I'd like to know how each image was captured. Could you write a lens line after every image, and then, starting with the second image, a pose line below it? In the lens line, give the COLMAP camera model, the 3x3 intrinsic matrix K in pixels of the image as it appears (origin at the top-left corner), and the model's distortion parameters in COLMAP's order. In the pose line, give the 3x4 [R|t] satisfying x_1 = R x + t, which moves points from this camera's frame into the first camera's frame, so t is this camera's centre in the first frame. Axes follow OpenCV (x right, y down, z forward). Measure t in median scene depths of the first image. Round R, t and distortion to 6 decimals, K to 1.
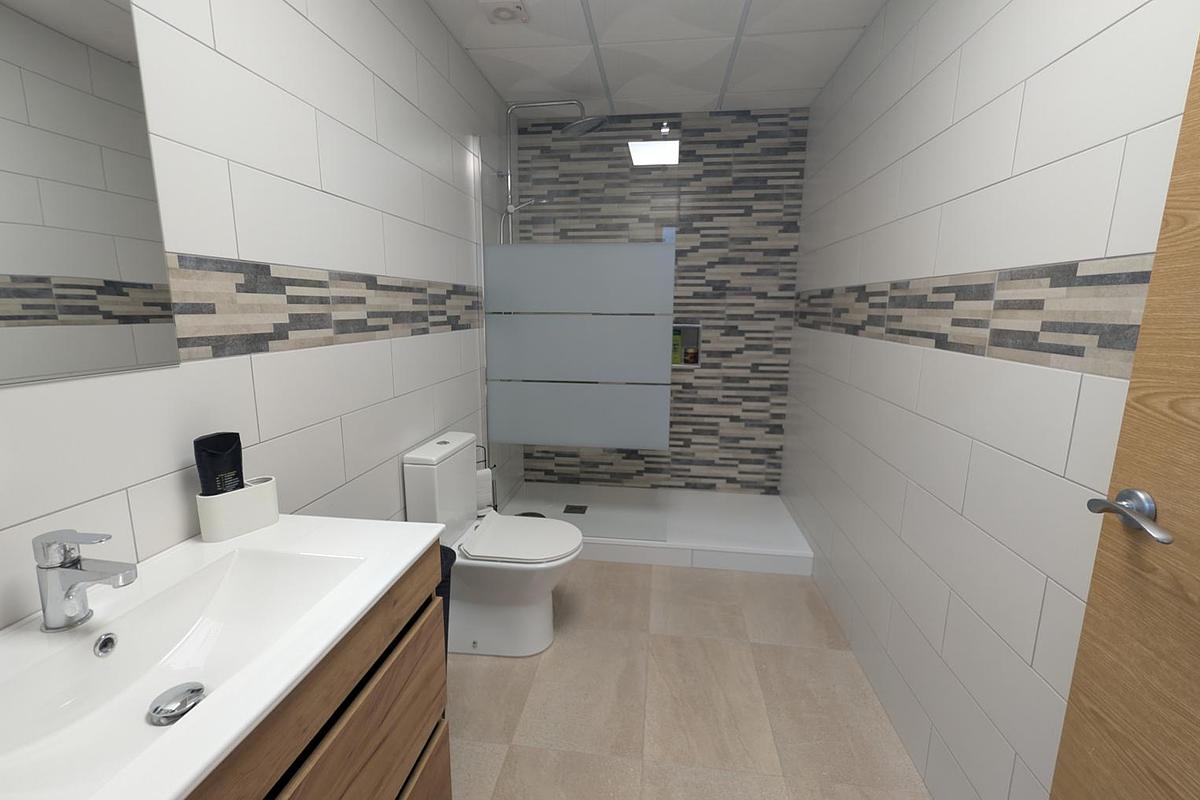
lens RADIAL K [[536.5, 0, 599.4], [0, 536.5, 402.4], [0, 0, 1]] dist [0.001132, 0.001643]
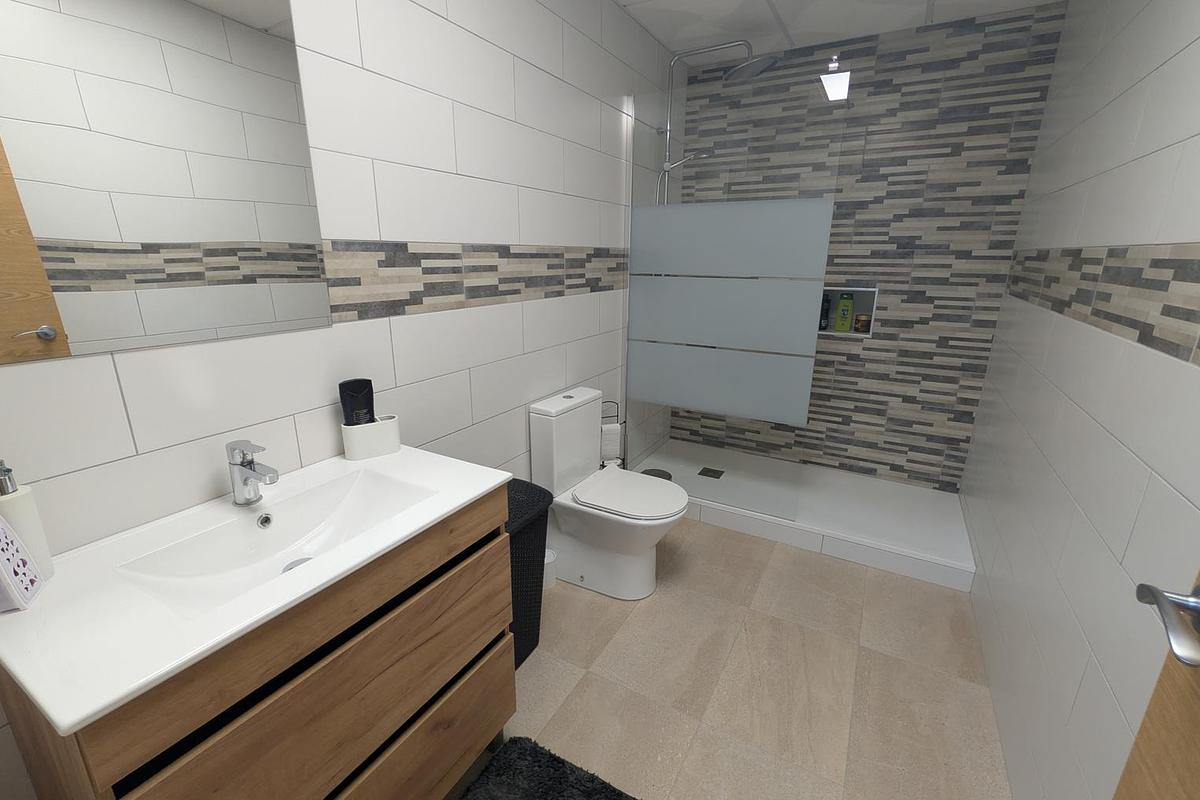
lens RADIAL K [[536.5, 0, 604.8], [0, 536.5, 402.4], [0, 0, 1]] dist [0.001132, 0.001643]
pose [[0.919872, 0.106616, -0.377449, 0.166497], [-0.069107, 0.991347, 0.111601, -0.035765], [0.386082, -0.076574, 0.919281, 0.013414]]
